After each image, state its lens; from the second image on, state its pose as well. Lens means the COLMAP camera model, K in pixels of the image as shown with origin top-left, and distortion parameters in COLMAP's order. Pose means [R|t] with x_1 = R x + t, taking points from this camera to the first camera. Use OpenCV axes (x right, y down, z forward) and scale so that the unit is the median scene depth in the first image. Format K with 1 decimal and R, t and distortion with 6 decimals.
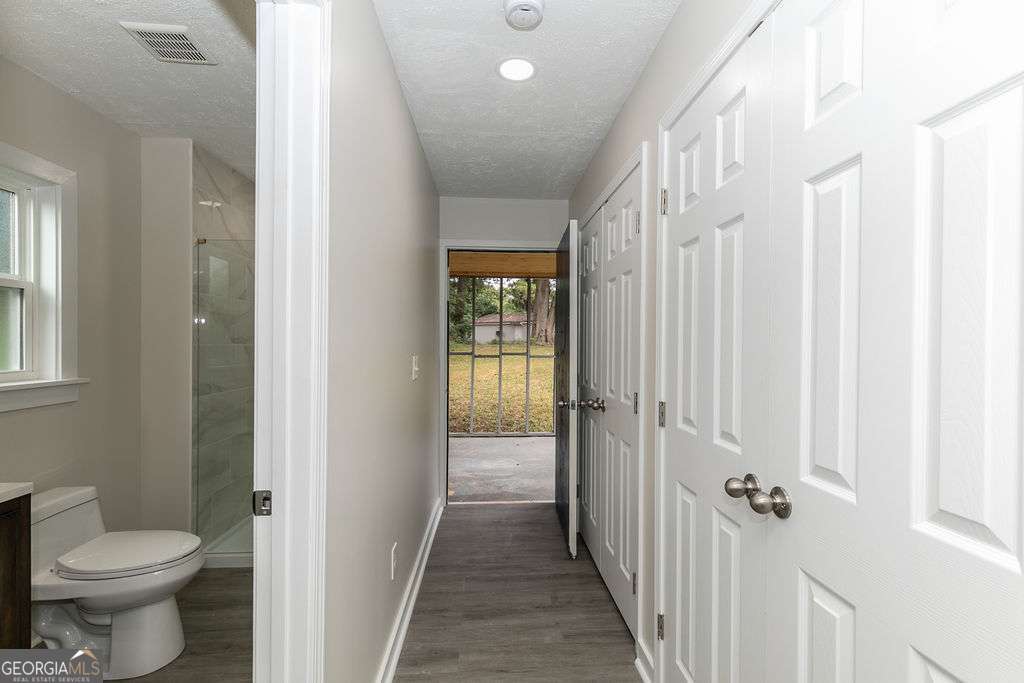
lens RADIAL K [[465.3, 0, 517.5], [0, 465.3, 349.8], [0, 0, 1]] dist [0.010520, 0.000204]
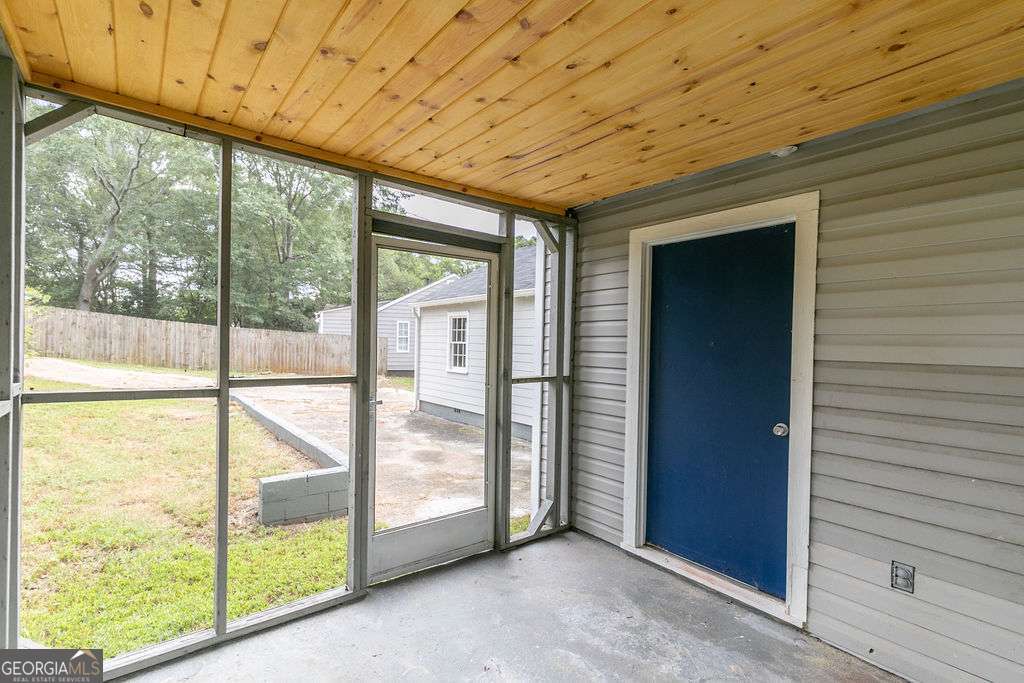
lens RADIAL K [[465.3, 0, 517.5], [0, 465.3, 349.8], [0, 0, 1]] dist [0.010520, 0.000204]
pose [[-0.584116, -0.024277, 0.811307, -0.376023], [-0.018699, 0.999690, 0.016451, -0.023637], [-0.811455, -0.005561, -0.584389, 1.413857]]
